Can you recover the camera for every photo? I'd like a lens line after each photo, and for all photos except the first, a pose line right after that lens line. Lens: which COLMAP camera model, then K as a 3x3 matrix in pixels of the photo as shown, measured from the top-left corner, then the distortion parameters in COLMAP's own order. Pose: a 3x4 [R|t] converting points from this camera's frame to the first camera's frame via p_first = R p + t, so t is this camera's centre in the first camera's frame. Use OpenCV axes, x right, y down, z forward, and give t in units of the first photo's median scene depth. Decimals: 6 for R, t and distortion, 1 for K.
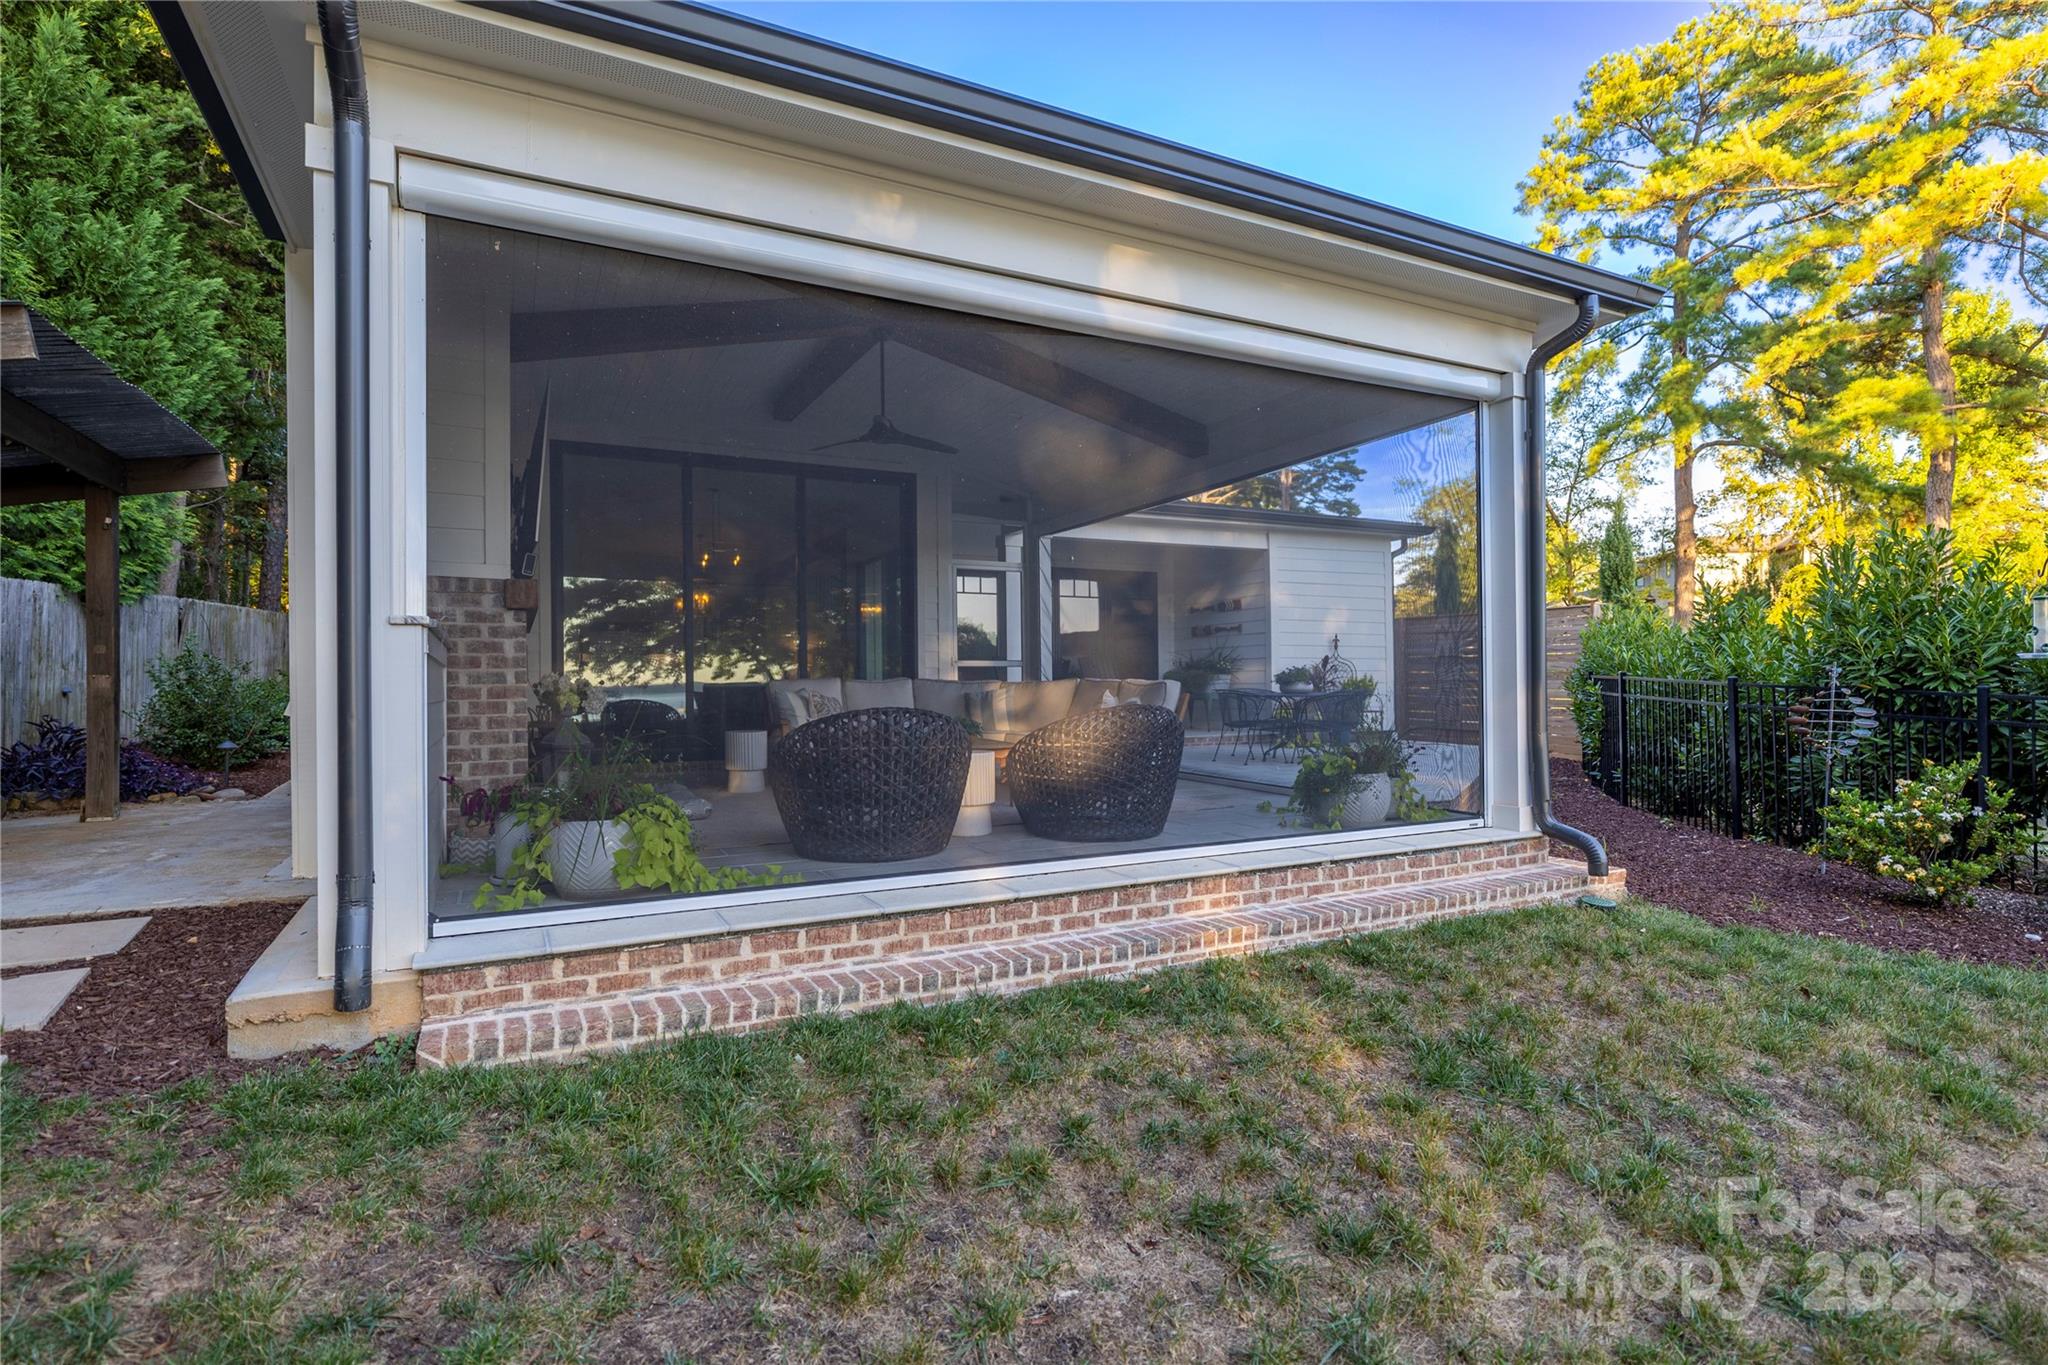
lens RADIAL K [[1007.3, 0, 1024.0], [0, 1007.3, 682.5], [0, 0, 1]] dist [-0.002440, -0.000440]
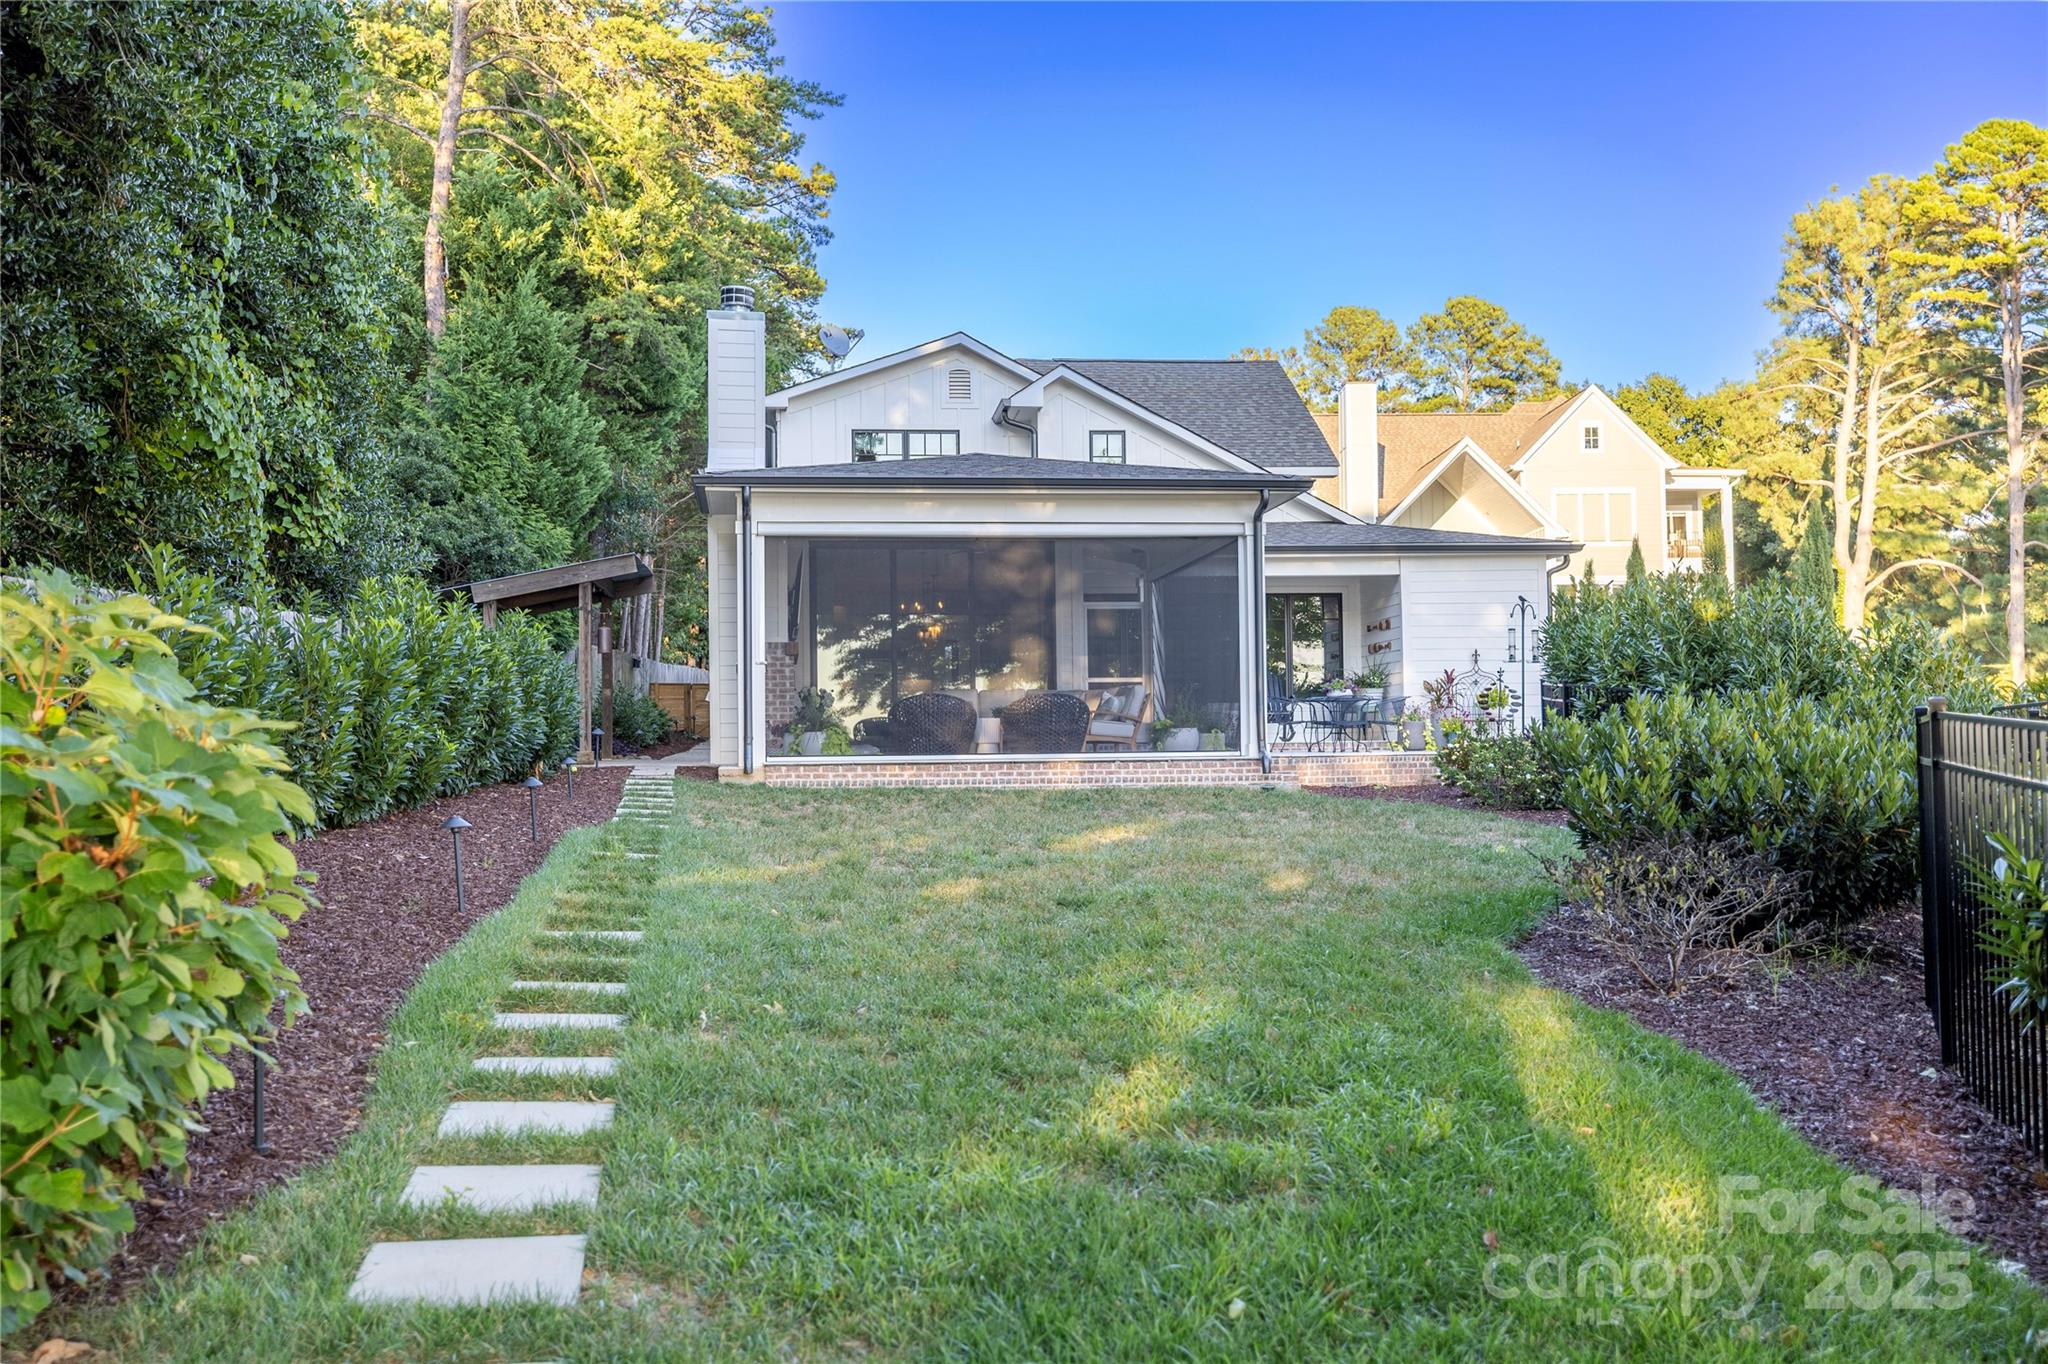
lens RADIAL K [[1969.3, 0, 1024.0], [0, 1969.3, 682.0], [0, 0, 1]] dist [0.007440, -0.004869]
pose [[0.939597, -0.015536, -0.341930, 1.737576], [0.005414, 0.999519, -0.030535, 0.147283], [0.342240, 0.026839, 0.939229, -3.443301]]
